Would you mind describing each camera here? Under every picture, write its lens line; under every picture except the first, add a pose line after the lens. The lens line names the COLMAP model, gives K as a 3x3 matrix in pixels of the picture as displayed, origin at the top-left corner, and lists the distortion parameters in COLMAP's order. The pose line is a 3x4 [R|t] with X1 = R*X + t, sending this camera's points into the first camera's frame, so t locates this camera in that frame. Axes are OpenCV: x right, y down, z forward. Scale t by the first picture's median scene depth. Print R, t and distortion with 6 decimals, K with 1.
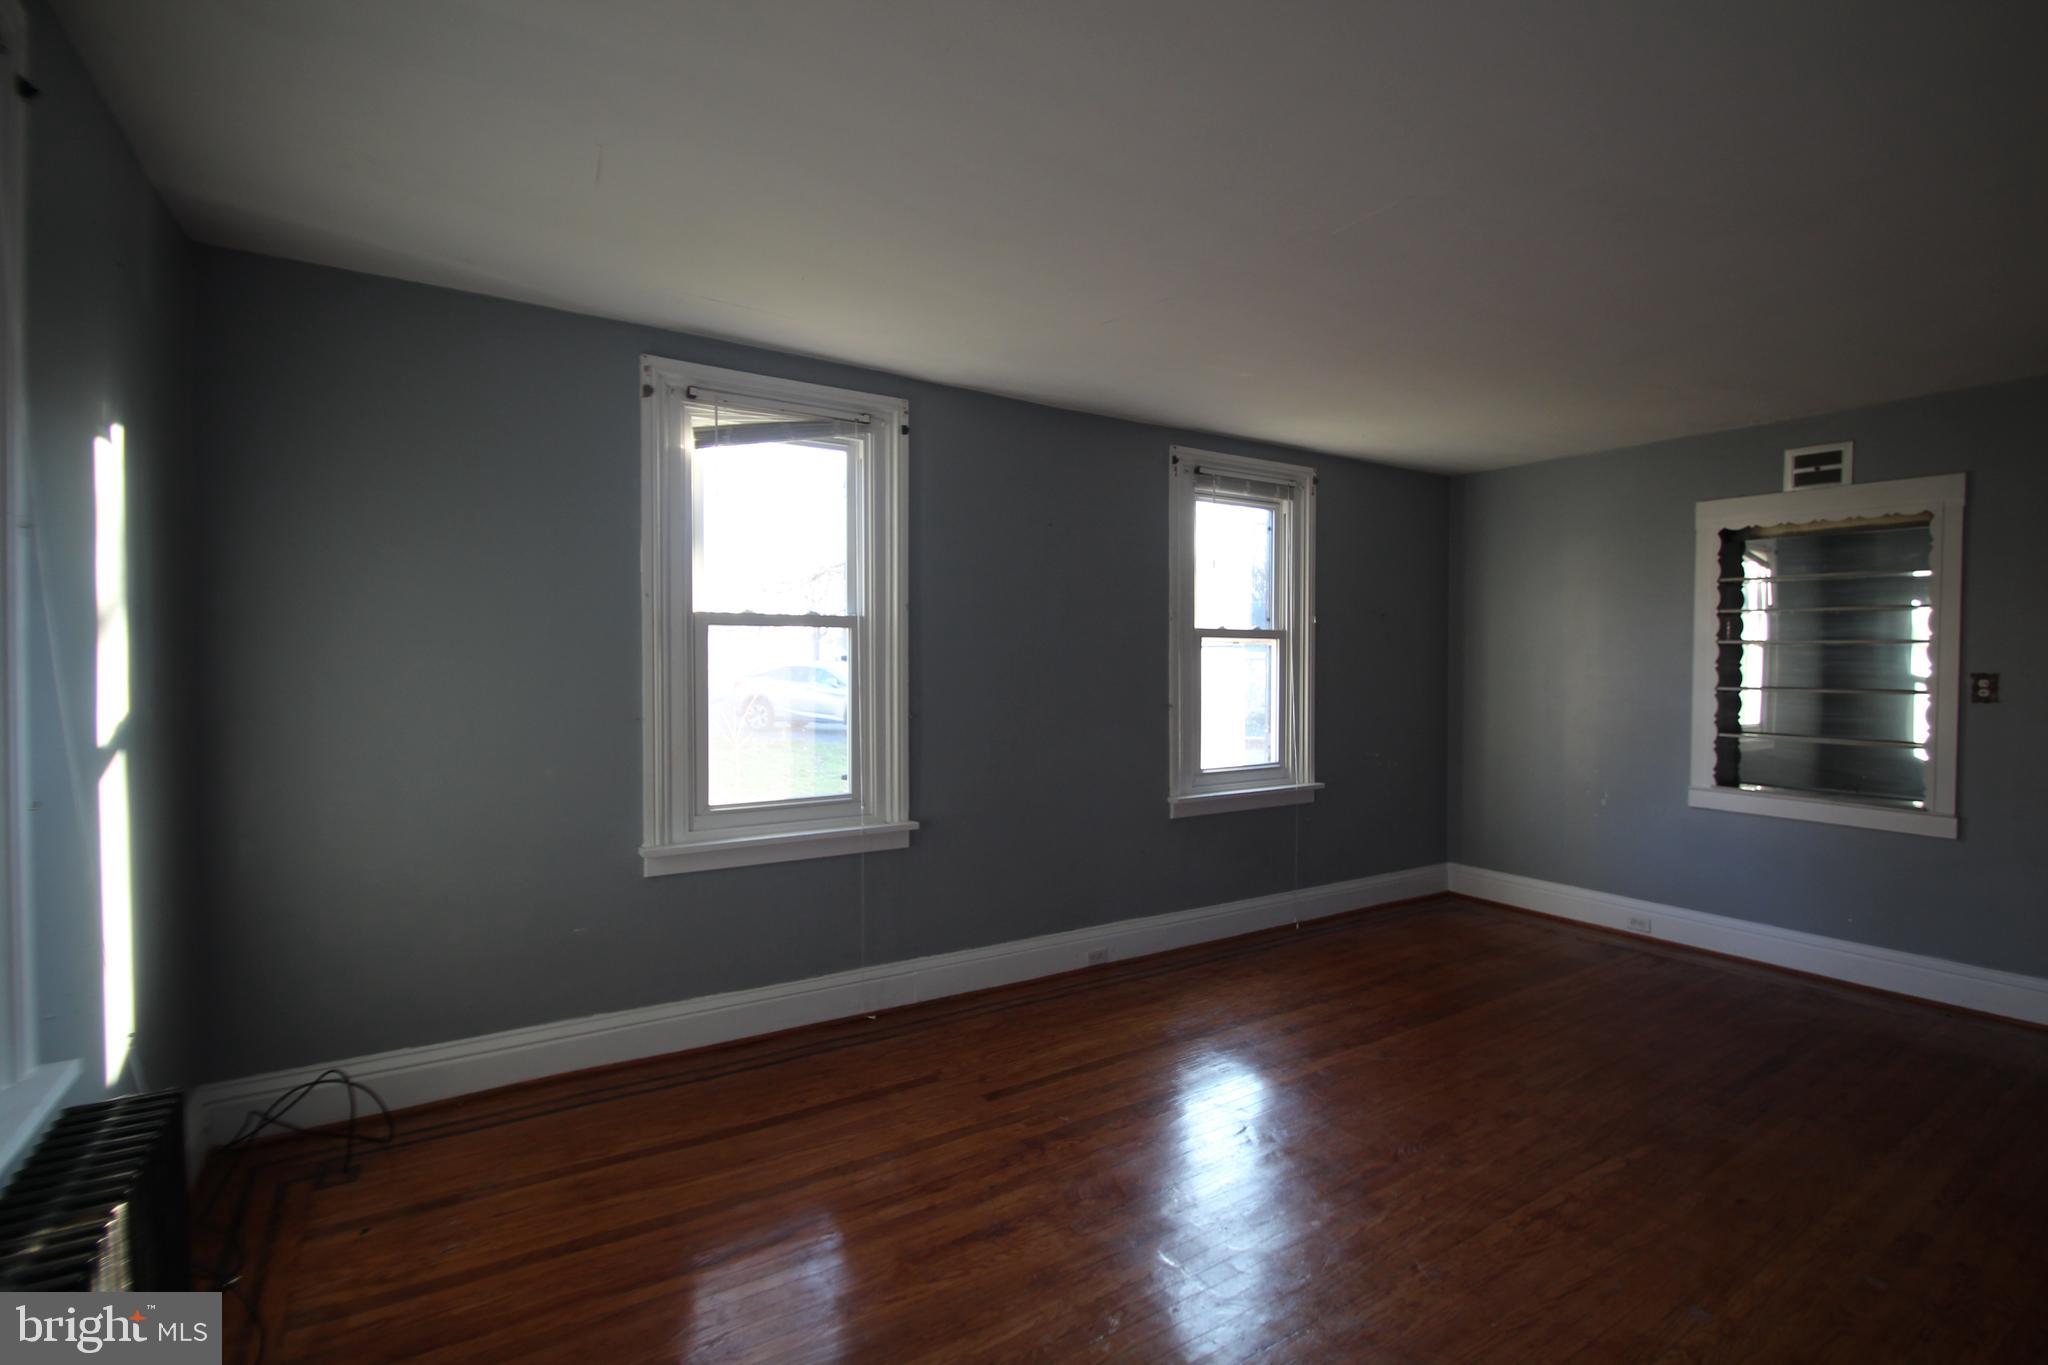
lens RADIAL K [[1062.2, 0, 1026.1], [0, 1062.2, 637.5], [0, 0, 1]] dist [0.001650, 0.000007]
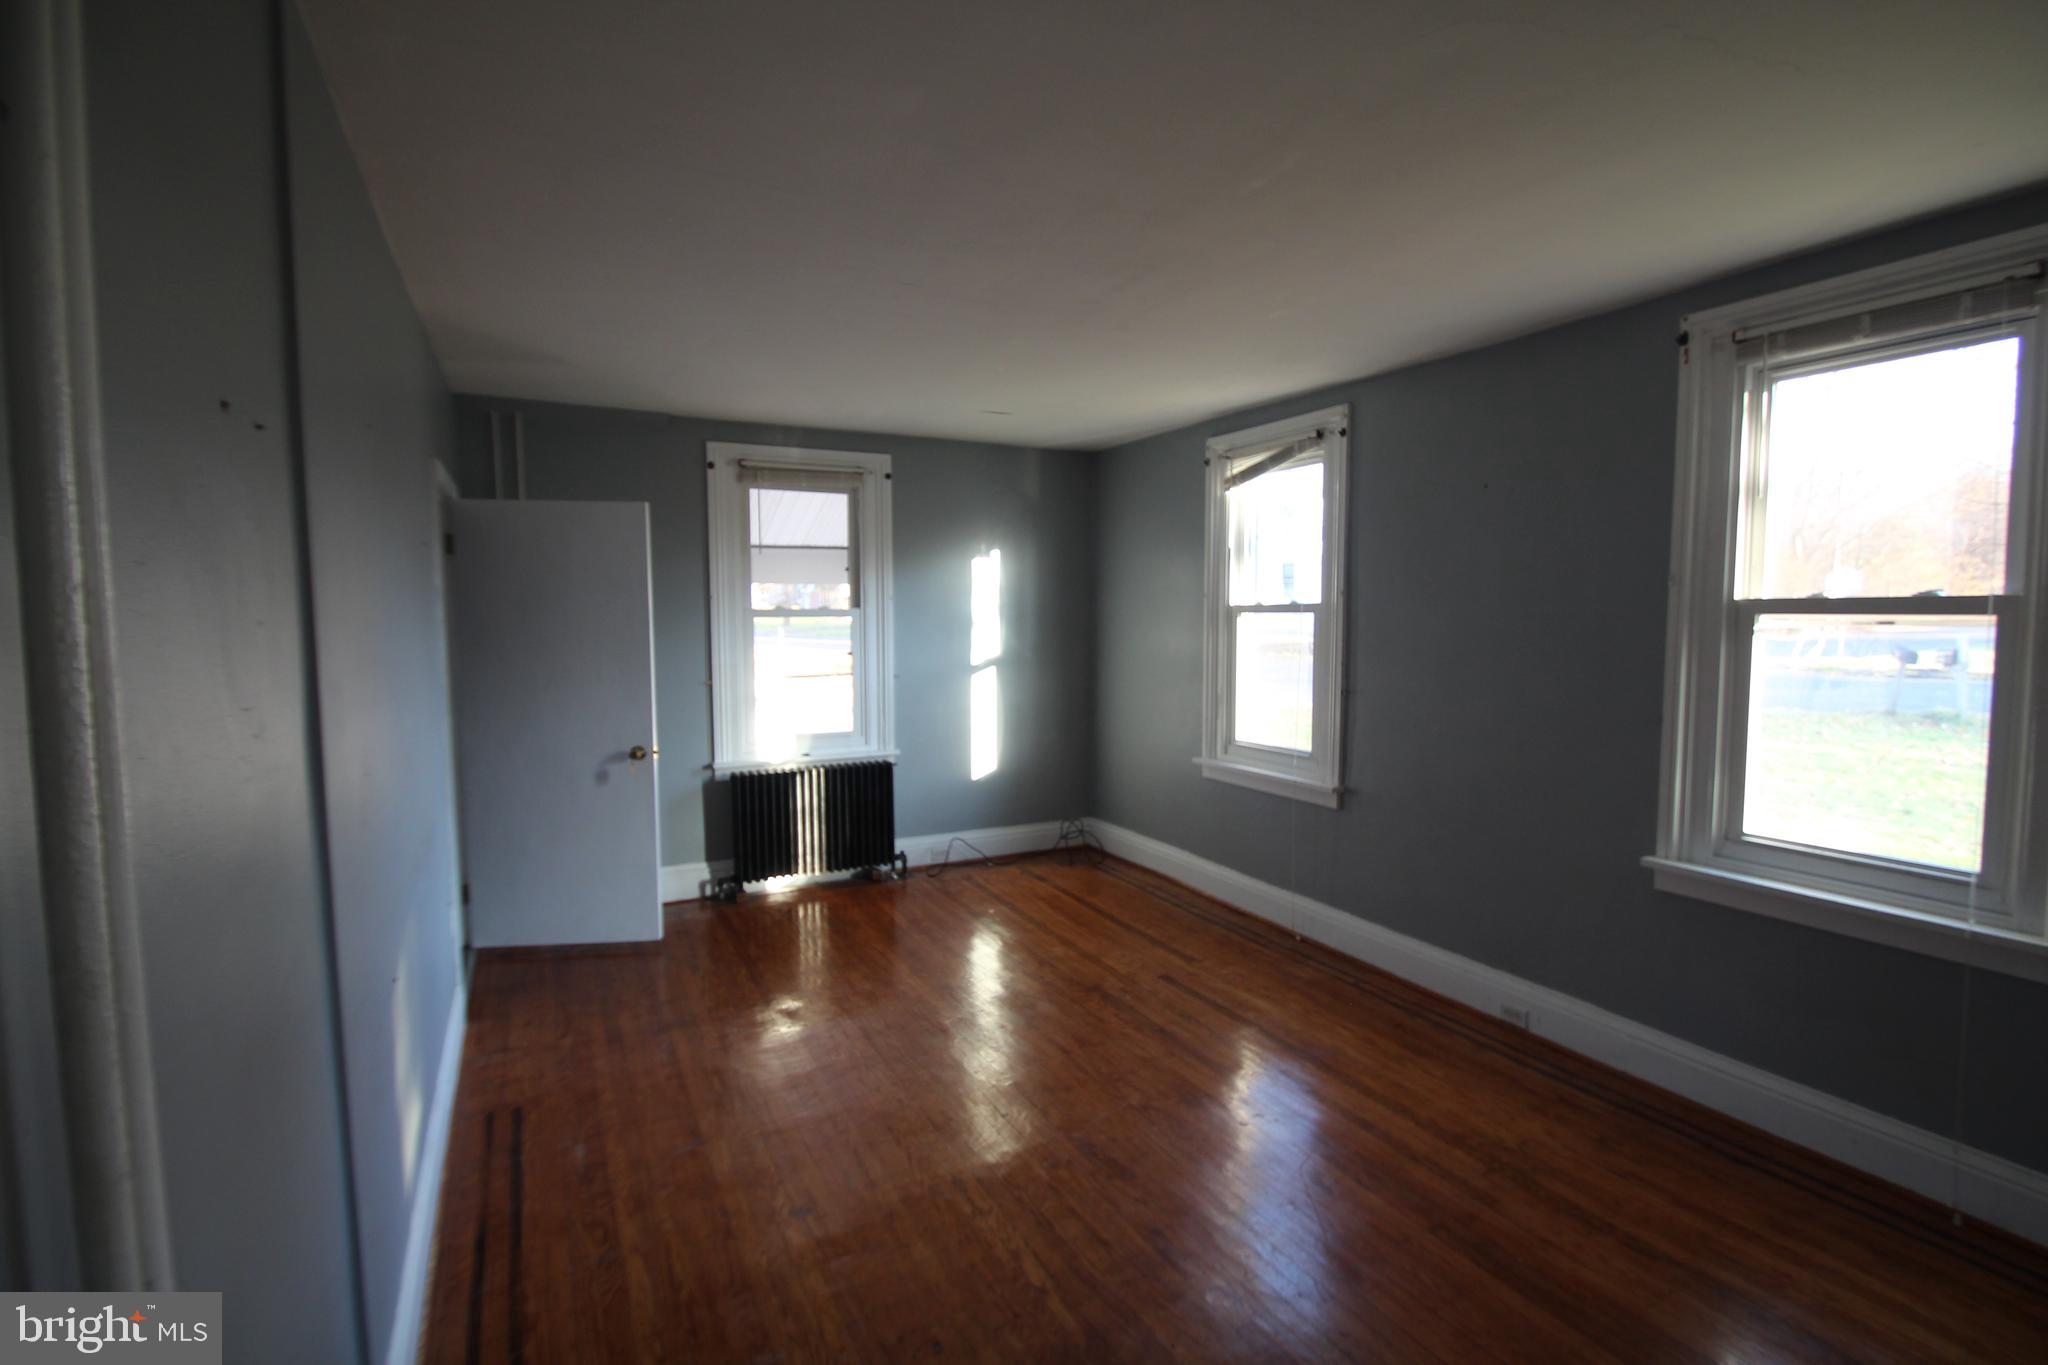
lens RADIAL K [[911.4, 0, 1024.0], [0, 911.4, 682.5], [0, 0, 1]] dist [0.003682, -0.007765]
pose [[-0.125413, 0.050619, -0.990812, 0.879871], [-0.006548, 0.998634, 0.051847, 0.016556], [0.992083, 0.012990, -0.124911, 0.798047]]
